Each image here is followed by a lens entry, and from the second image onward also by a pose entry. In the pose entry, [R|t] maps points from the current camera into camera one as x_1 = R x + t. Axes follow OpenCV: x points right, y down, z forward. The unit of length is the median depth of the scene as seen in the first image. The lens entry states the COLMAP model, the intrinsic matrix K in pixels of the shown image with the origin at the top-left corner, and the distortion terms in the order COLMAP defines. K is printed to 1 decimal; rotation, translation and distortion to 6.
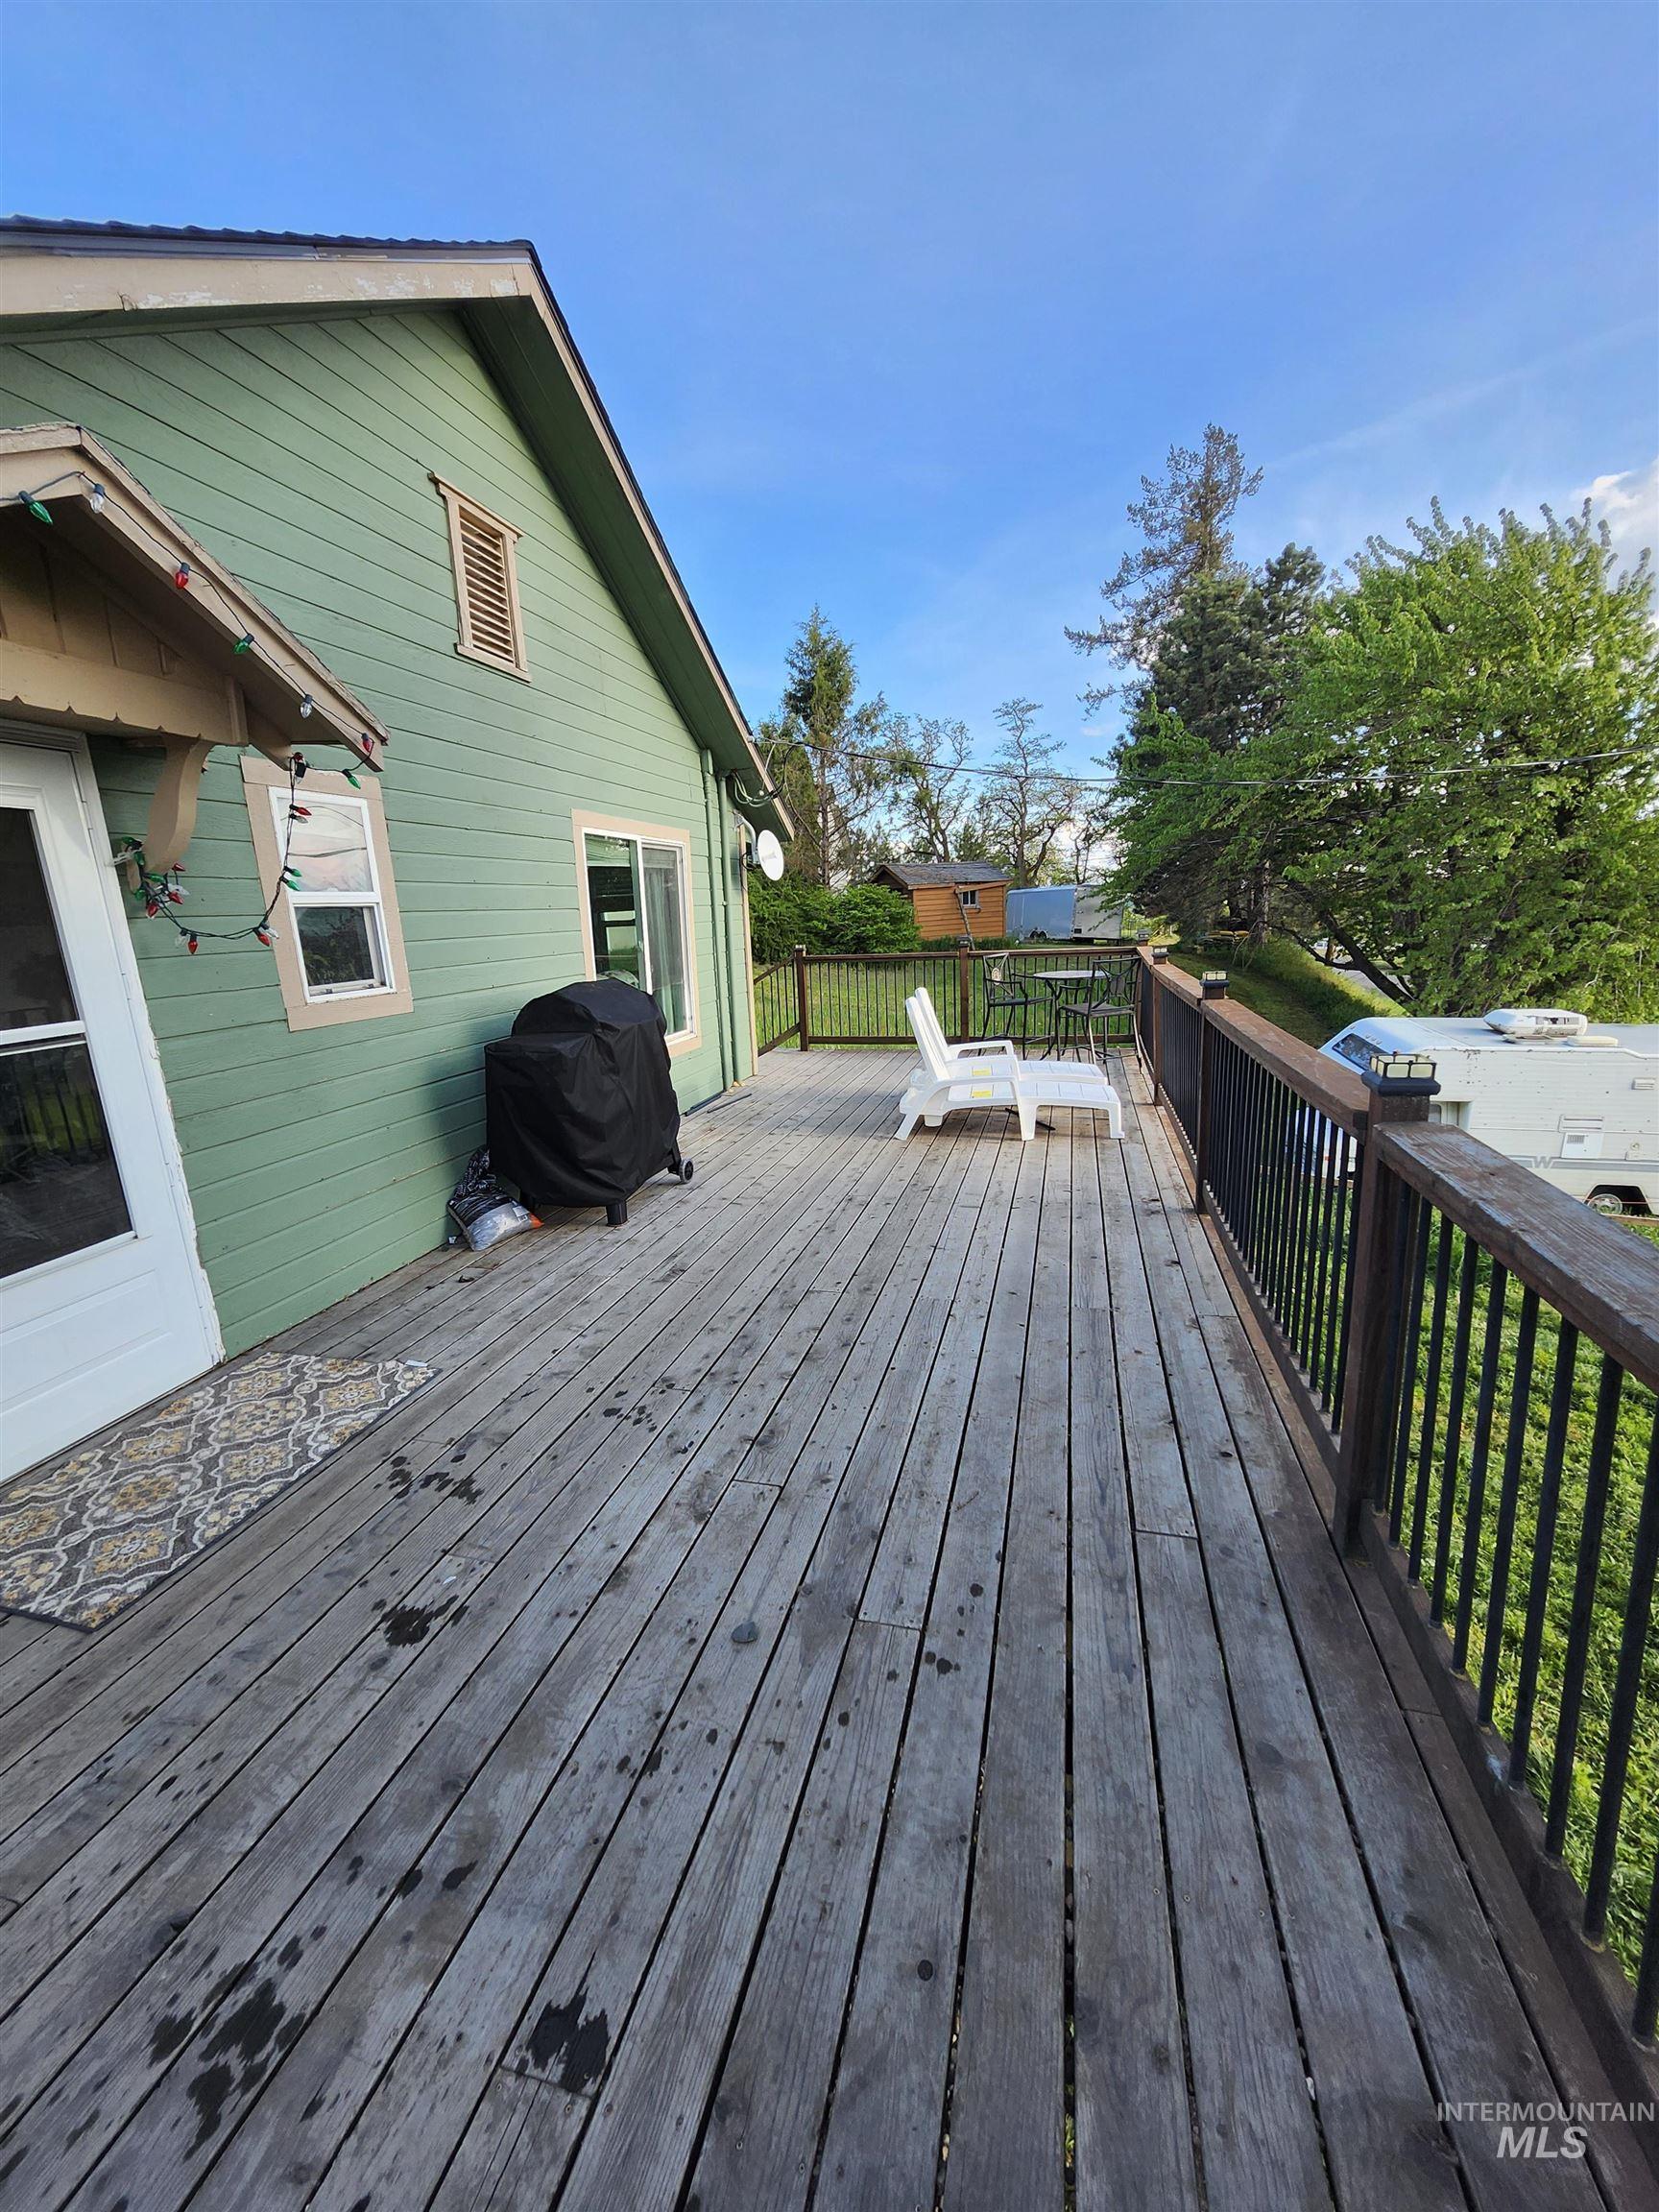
lens RADIAL K [[873.8, 0, 841.5], [0, 873.8, 1111.7], [0, 0, 1]] dist [-0.005286, 0.001326]
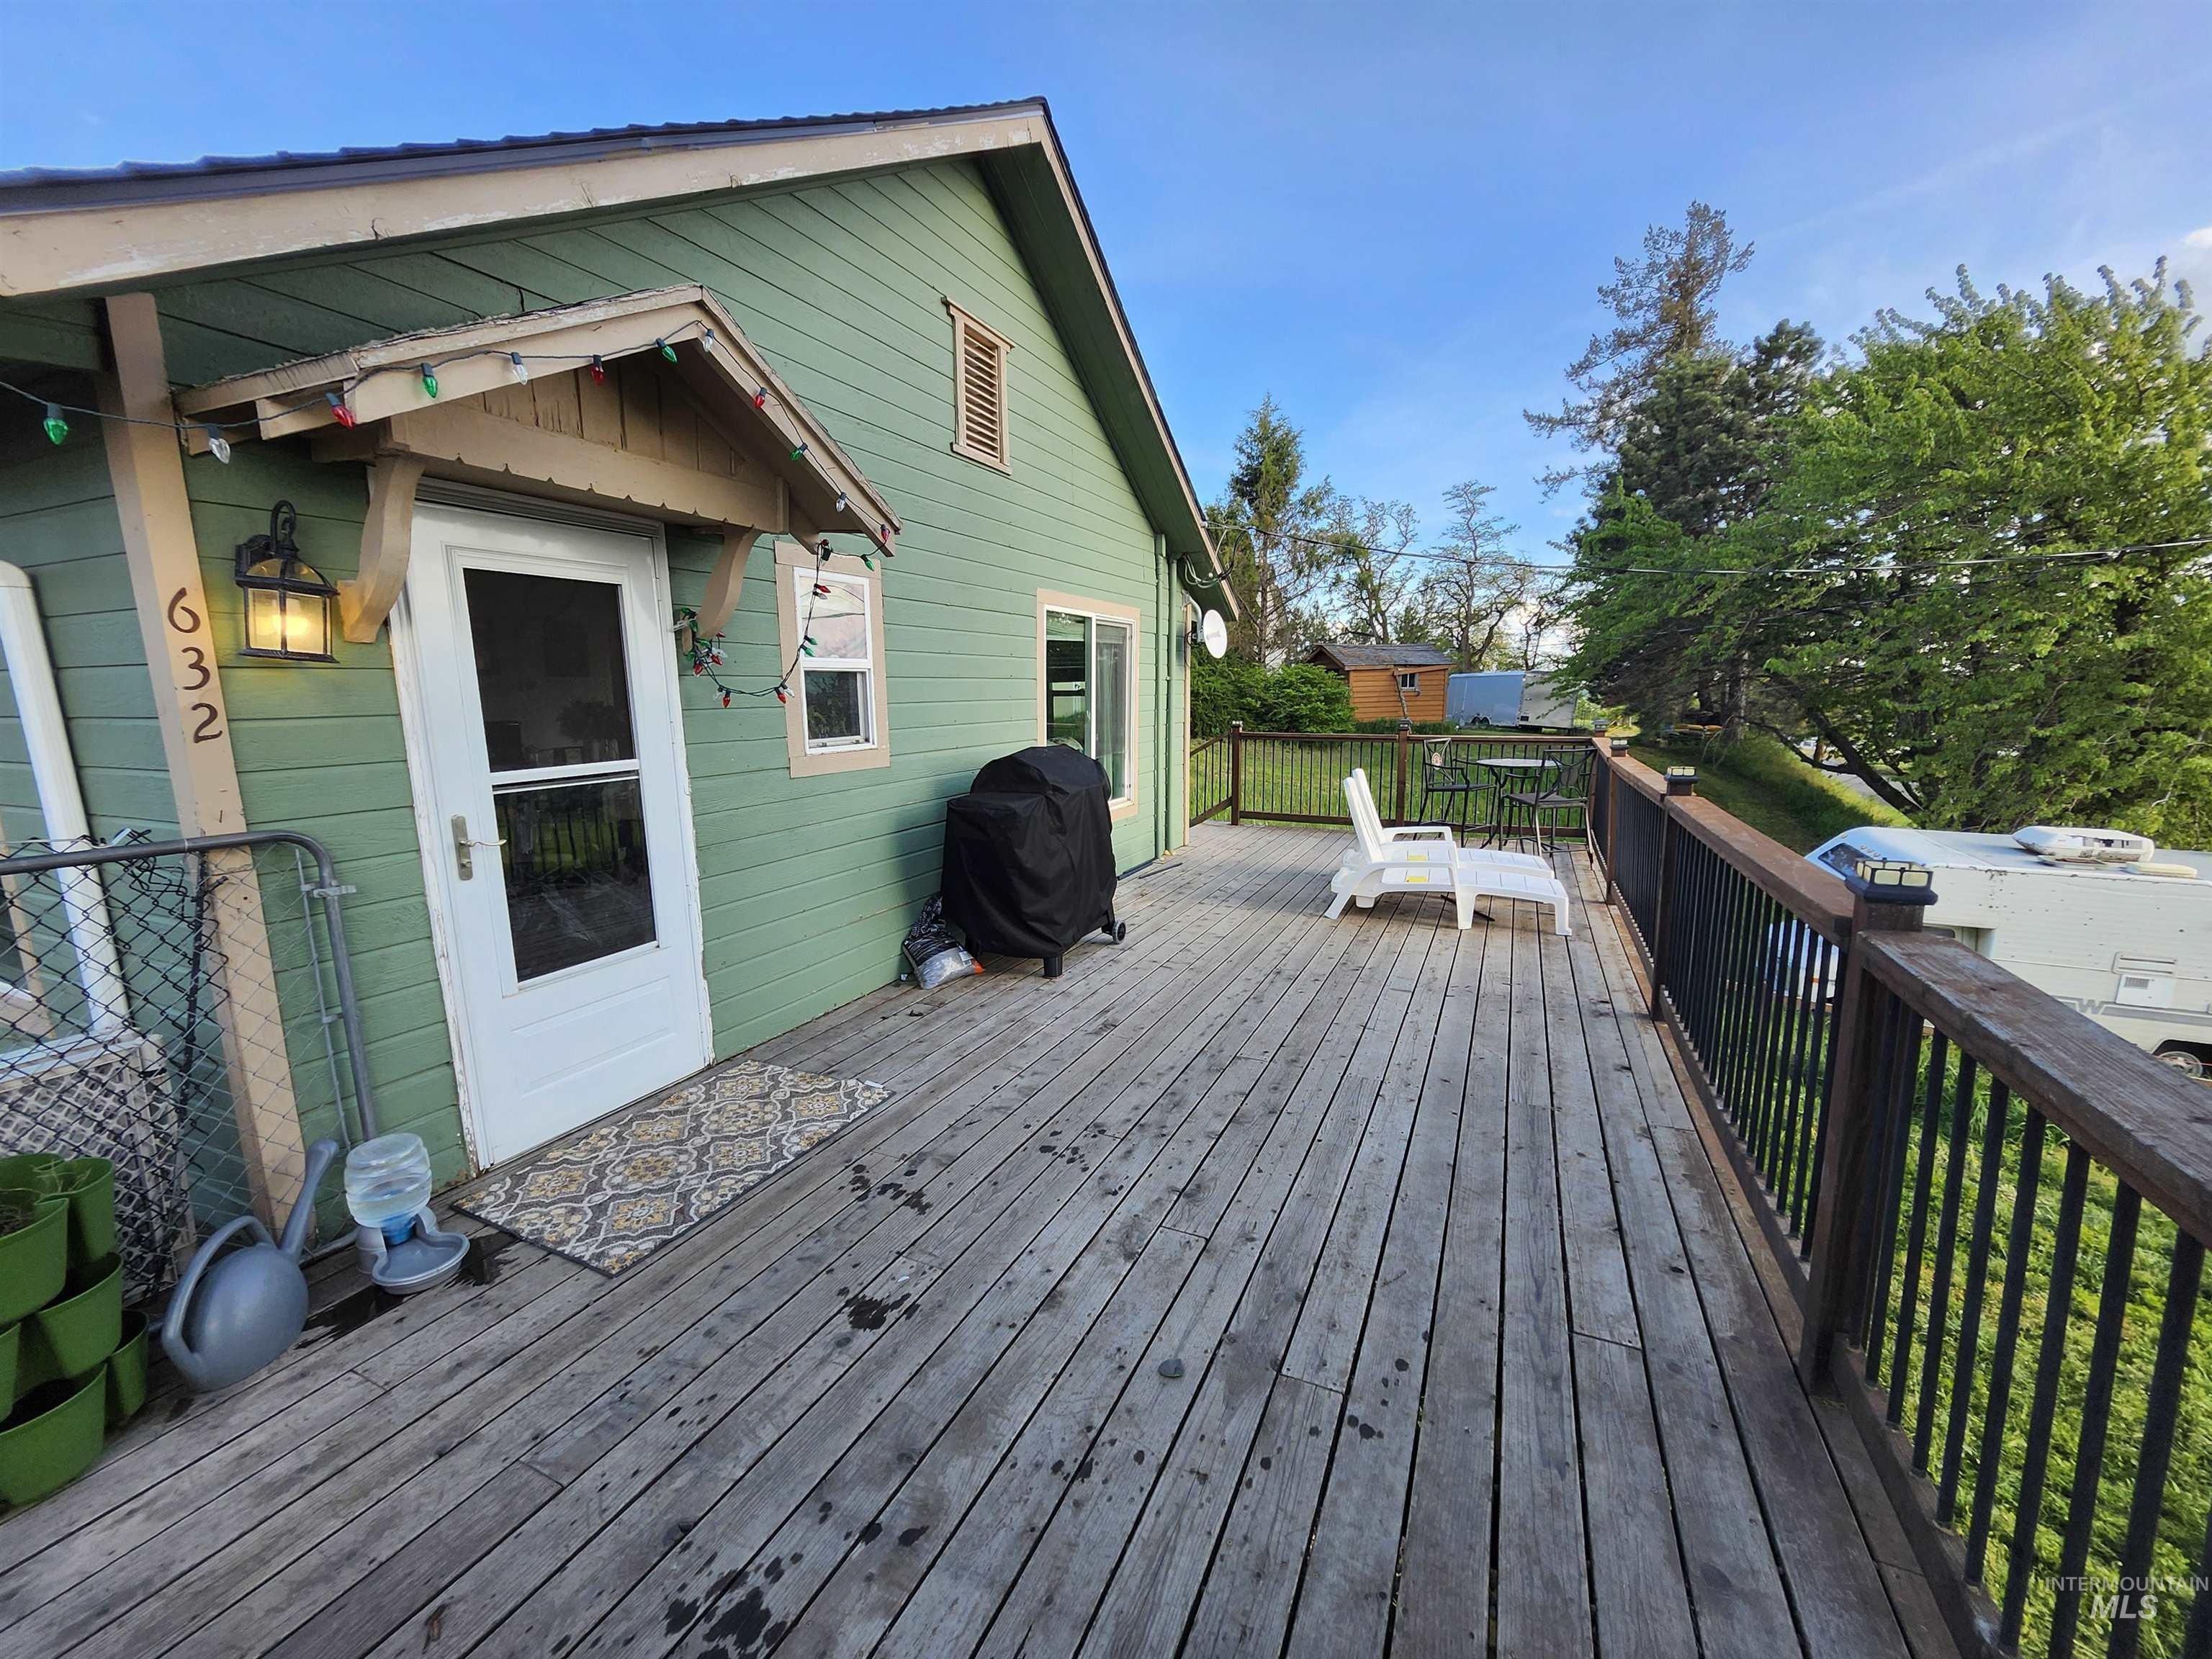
lens RADIAL K [[873.8, 0, 1116.2], [0, 873.8, 828.4], [0, 0, 1]] dist [-0.005286, 0.001326]
pose [[0.983836, 0.061407, -0.168216, -0.024224], [-0.072167, 0.995669, -0.058607, 0.011615], [0.163888, 0.069799, 0.984006, -0.054191]]
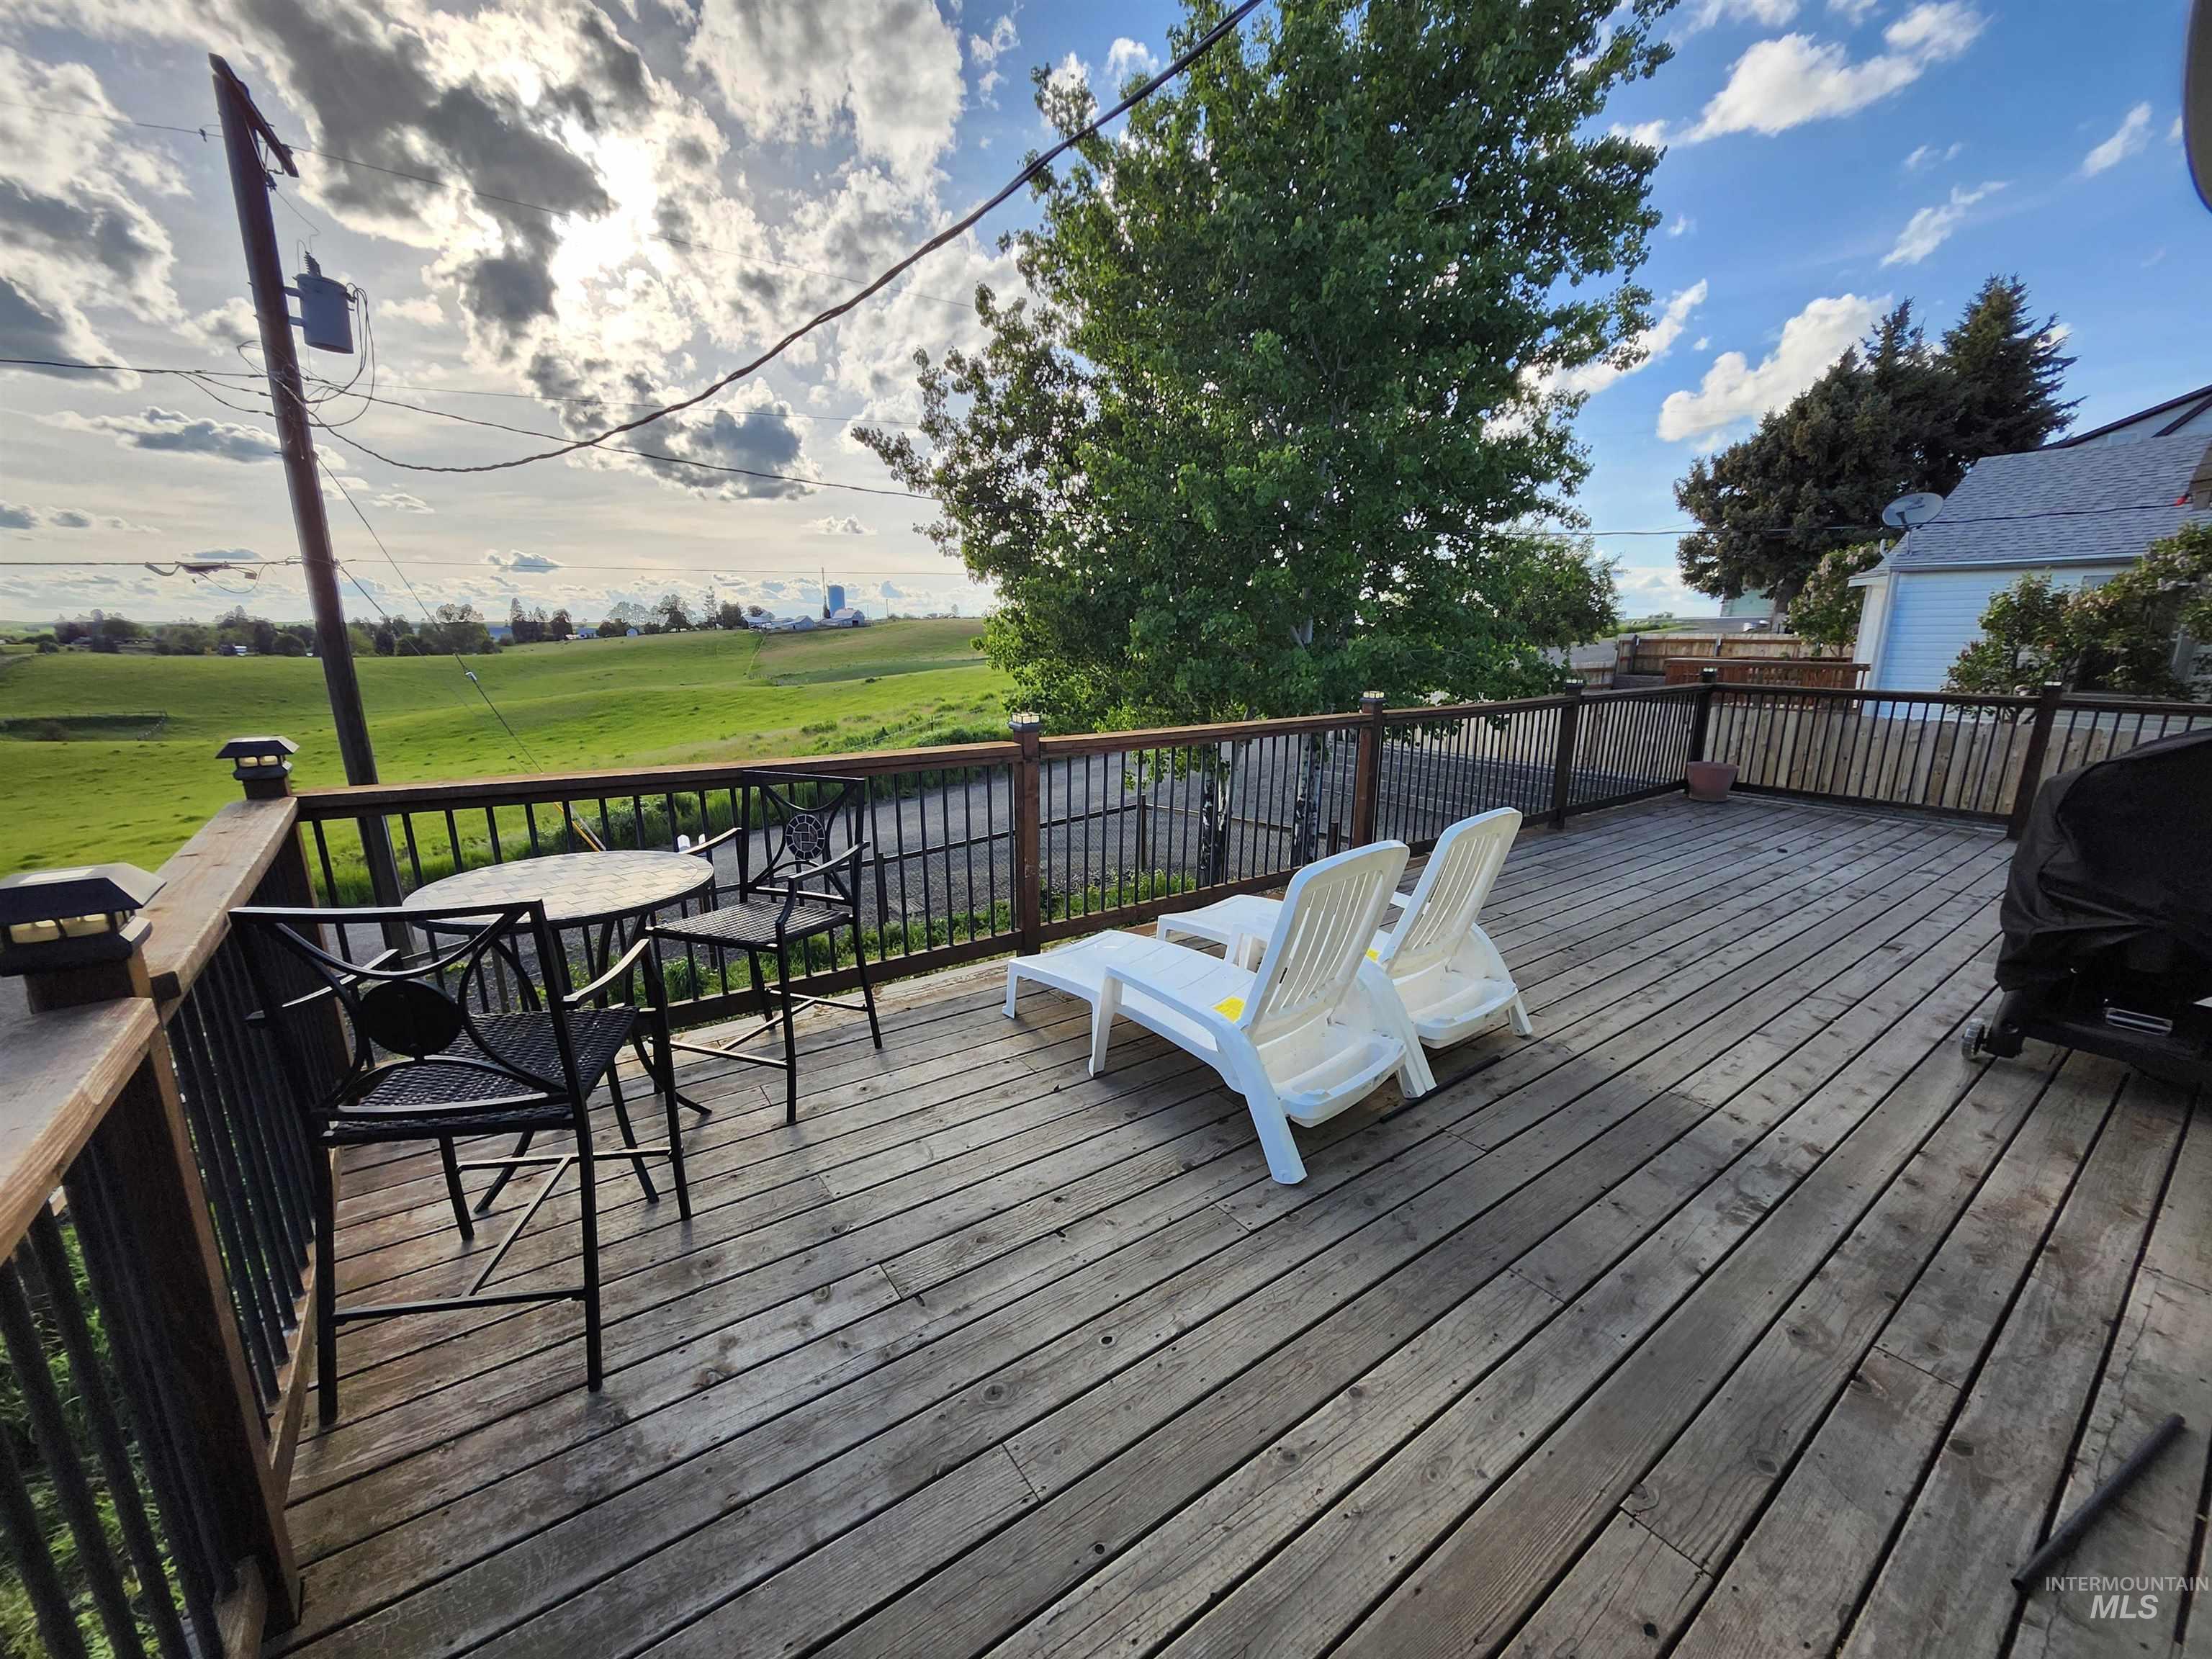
lens RADIAL K [[873.8, 0, 1108.9], [0, 873.8, 837.9], [0, 0, 1]] dist [-0.005286, 0.001326]
pose [[-0.769923, -0.108936, 0.628770, -0.136246], [0.170118, 0.914626, 0.366769, -0.677282], [-0.615044, 0.389349, -0.685659, 3.015356]]
